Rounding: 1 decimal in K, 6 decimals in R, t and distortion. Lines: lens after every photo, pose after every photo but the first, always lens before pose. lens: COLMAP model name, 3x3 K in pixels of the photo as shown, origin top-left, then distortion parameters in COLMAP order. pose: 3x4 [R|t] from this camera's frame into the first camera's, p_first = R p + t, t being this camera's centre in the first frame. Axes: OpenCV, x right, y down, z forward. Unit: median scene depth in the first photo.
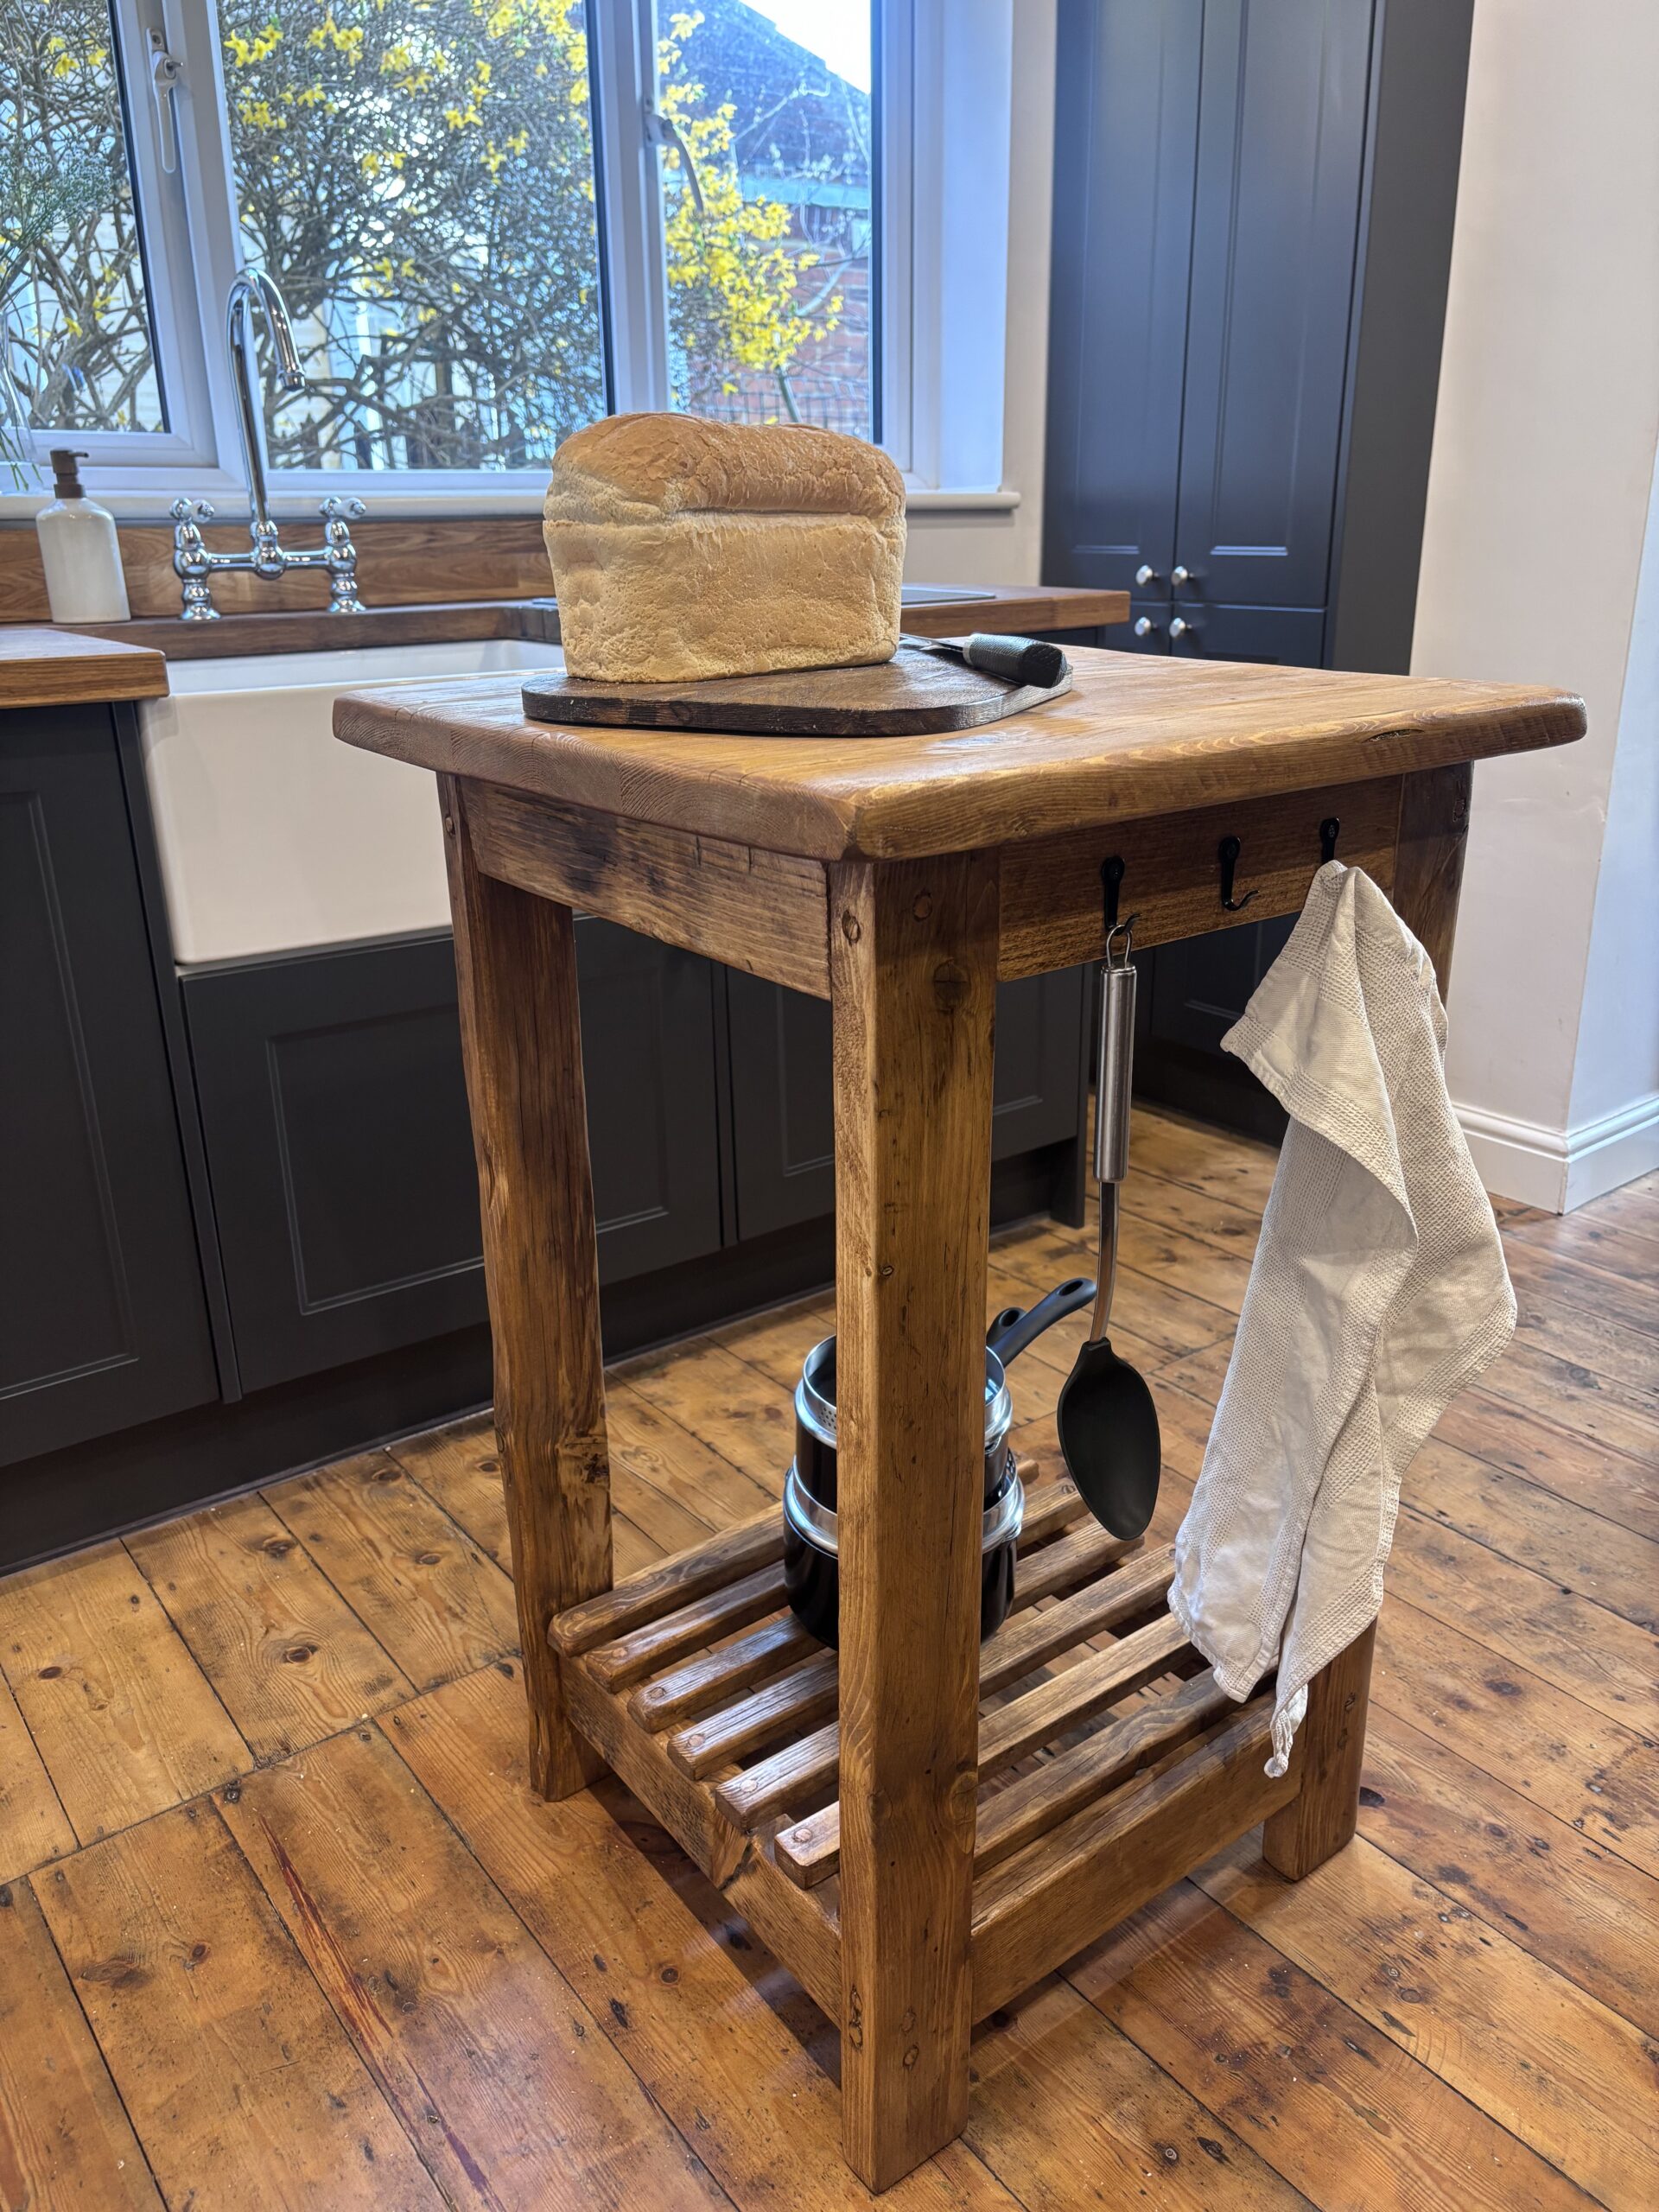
lens RADIAL K [[1685.2, 0, 838.3], [0, 1685.2, 1101.7], [0, 0, 1]] dist [0.055571, -0.076630]
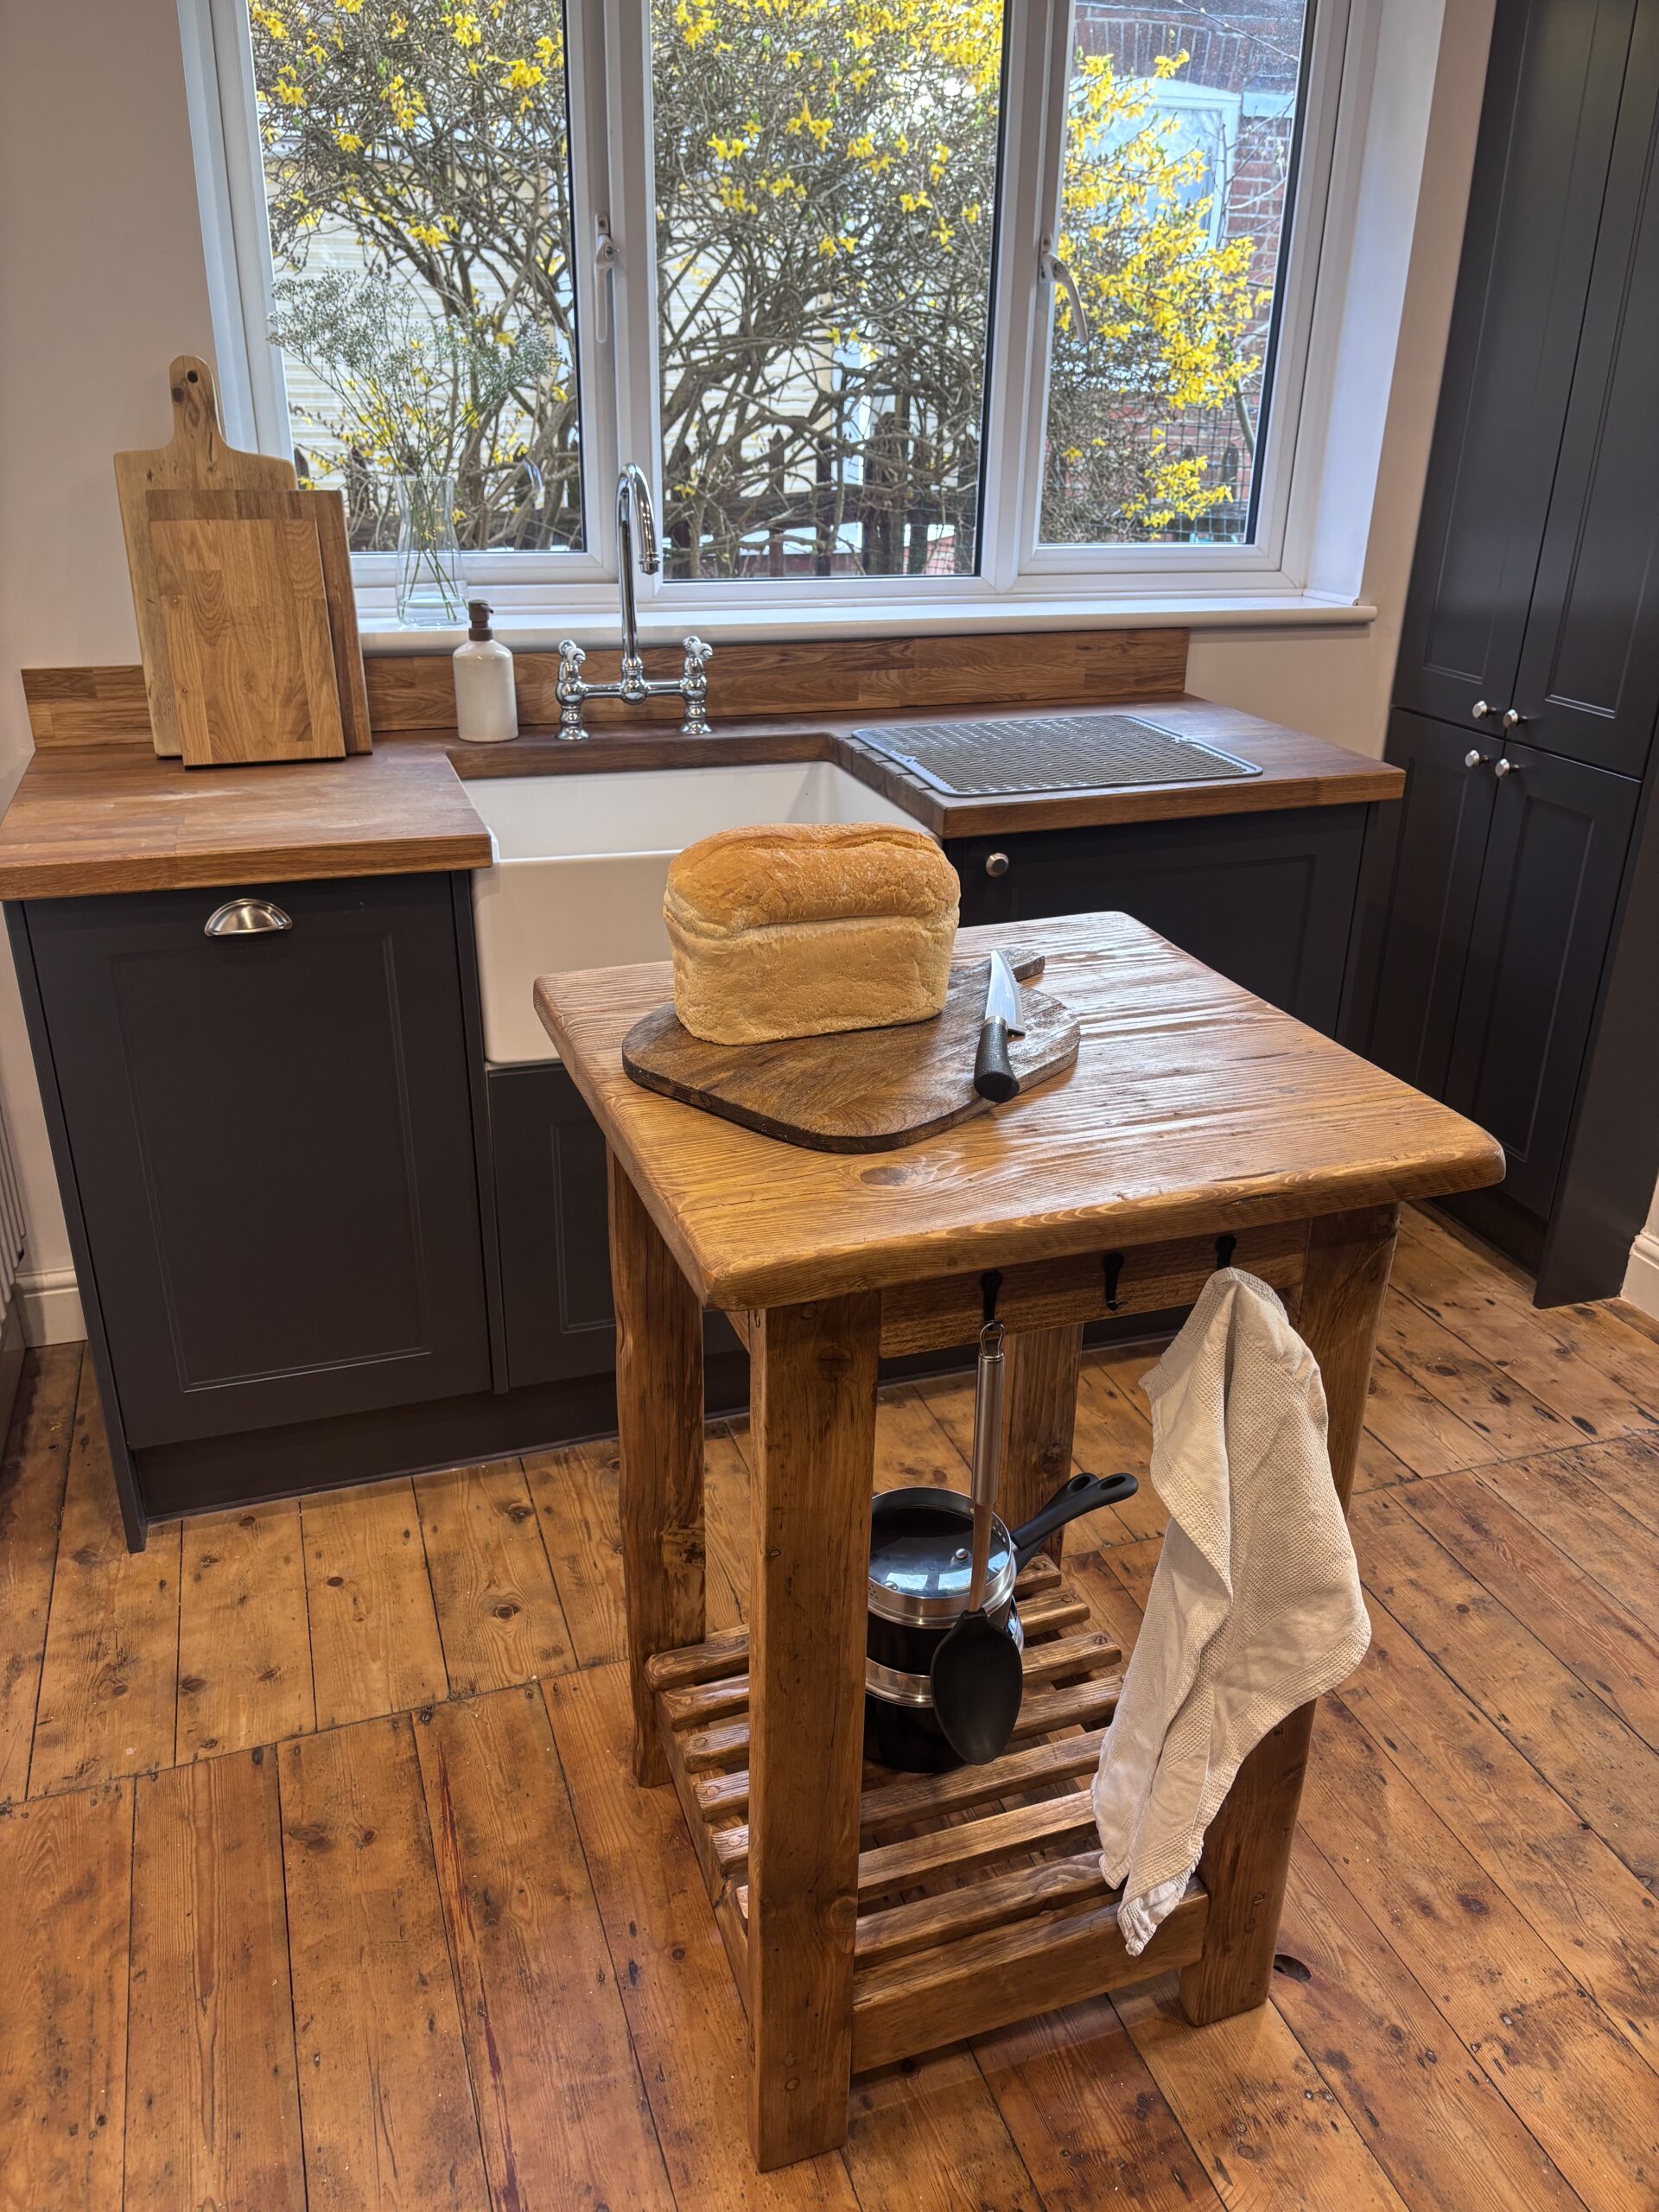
lens RADIAL K [[1687.4, 0, 844.6], [0, 1687.4, 1088.8], [0, 0, 1]] dist [0.064490, -0.087177]
pose [[0.951229, 0.152031, -0.268422, 0.266395], [-0.132605, 0.987148, 0.089186, -0.268698], [0.278532, -0.049242, 0.959164, -0.181346]]
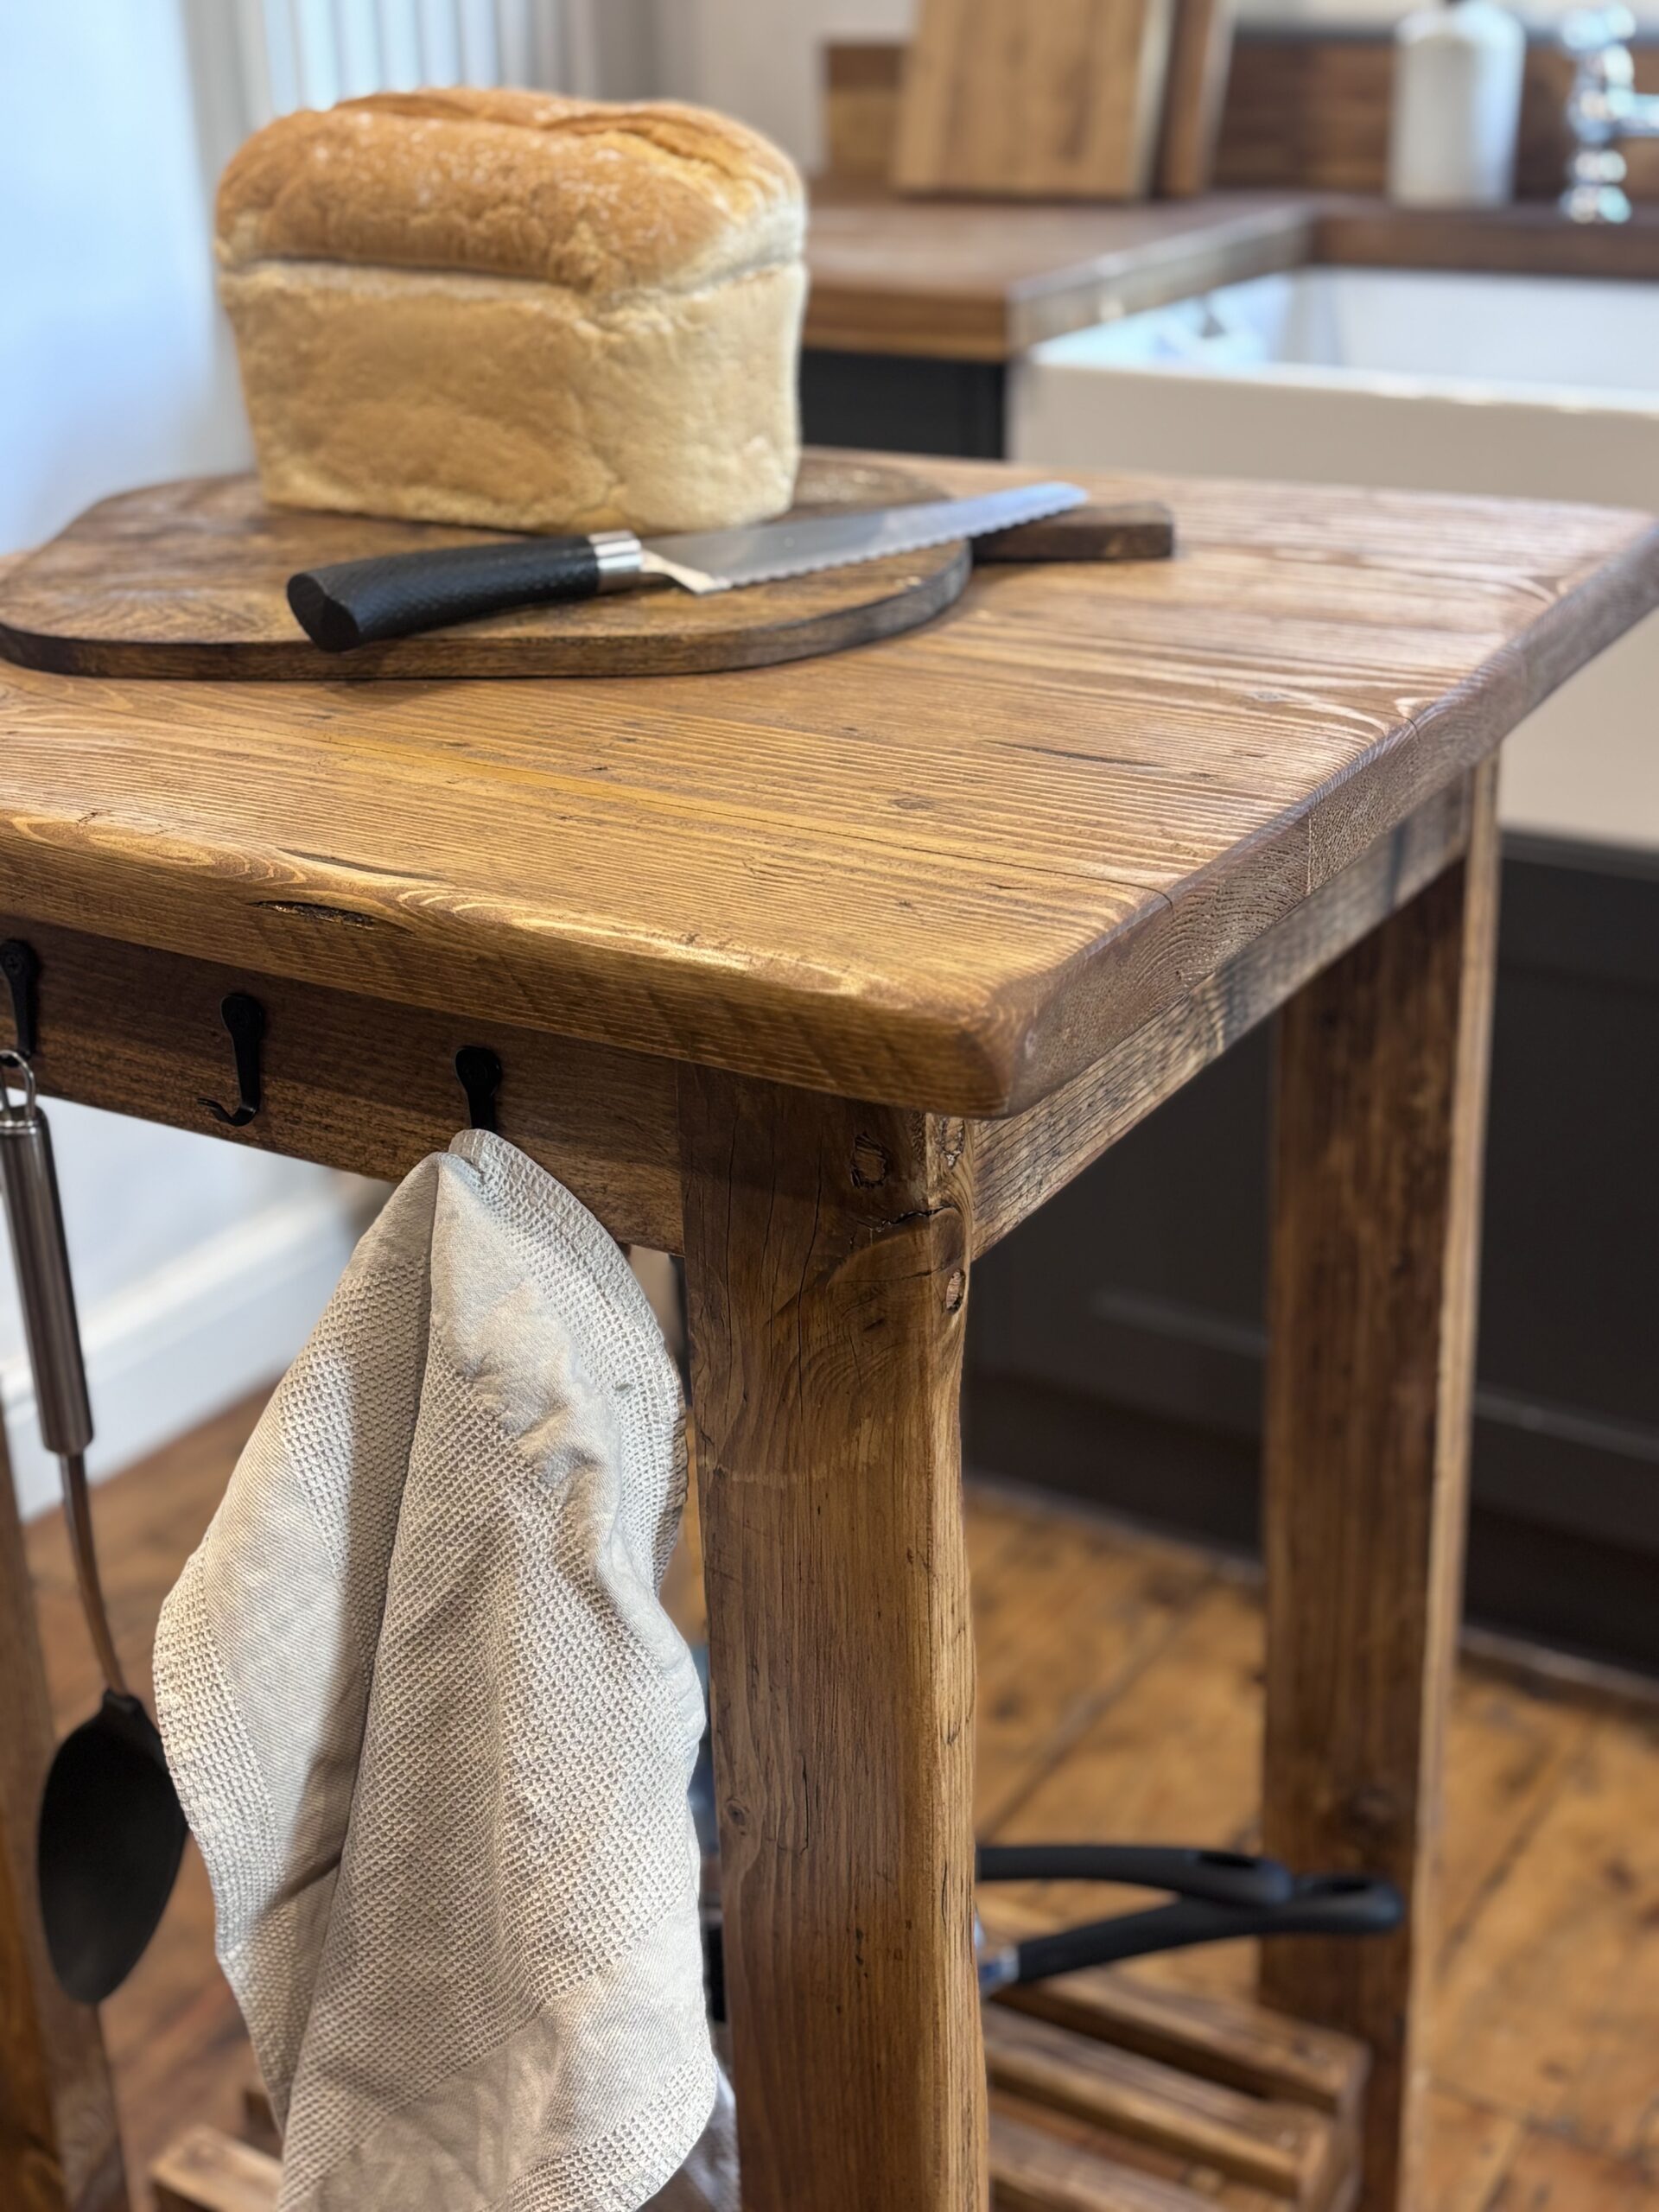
lens RADIAL K [[2901.1, 0, 832.2], [0, 2901.1, 1133.3], [0, 0, 1]] dist [0.137812, -0.483775]
pose [[0.358182, 0.383889, -0.851078, 0.827914], [-0.290837, 0.912080, 0.289004, -0.328593], [0.887198, 0.144009, 0.438340, 0.567760]]
